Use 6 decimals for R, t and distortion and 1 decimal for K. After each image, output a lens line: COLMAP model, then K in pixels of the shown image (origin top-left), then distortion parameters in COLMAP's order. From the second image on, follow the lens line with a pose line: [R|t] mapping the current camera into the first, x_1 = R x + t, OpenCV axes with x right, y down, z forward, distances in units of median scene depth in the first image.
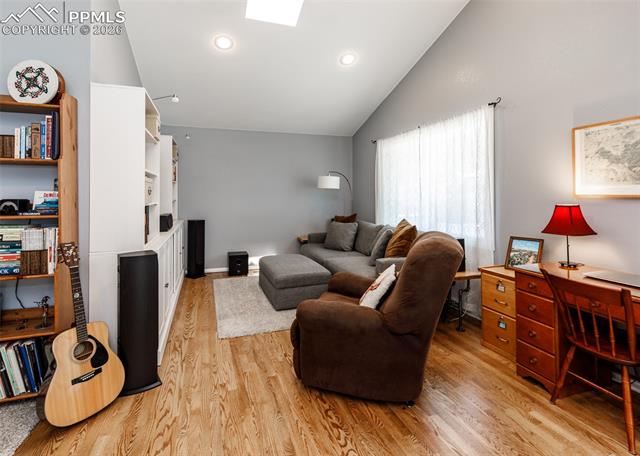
lens RADIAL K [[312.2, 0, 301.4], [0, 312.2, 192.1], [0, 0, 1]] dist [-0.001946, 0.000894]
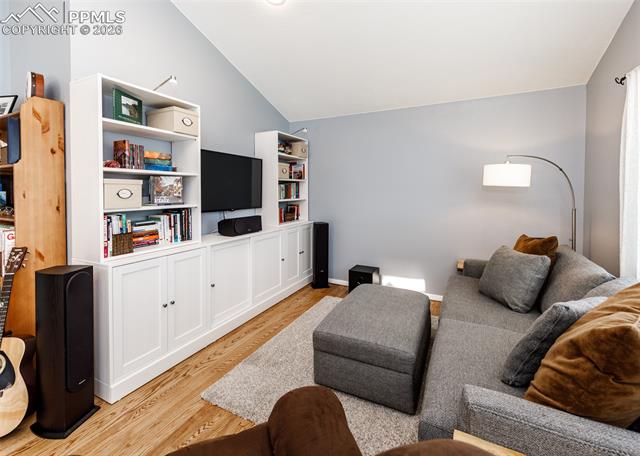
lens RADIAL K [[280.4, 0, 313.6], [0, 280.4, 196.0], [0, 0, 1]] dist [-0.001442, -0.000929]
pose [[0.706860, 0.020121, -0.707067, 0.450635], [0.002131, 0.999530, 0.030574, -0.022363], [0.707350, -0.023118, 0.706485, 0.873465]]
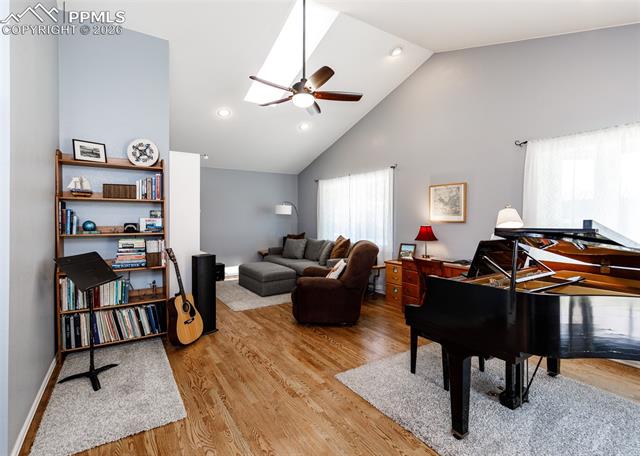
lens RADIAL K [[312.2, 0, 293.3], [0, 312.2, 217.1], [0, 0, 1]] dist [-0.001946, 0.000894]
pose [[0.972148, 0.003977, 0.234333, -0.413195], [-0.006032, 0.999949, 0.008054, -0.024118], [-0.234289, -0.009243, 0.972123, -0.703004]]
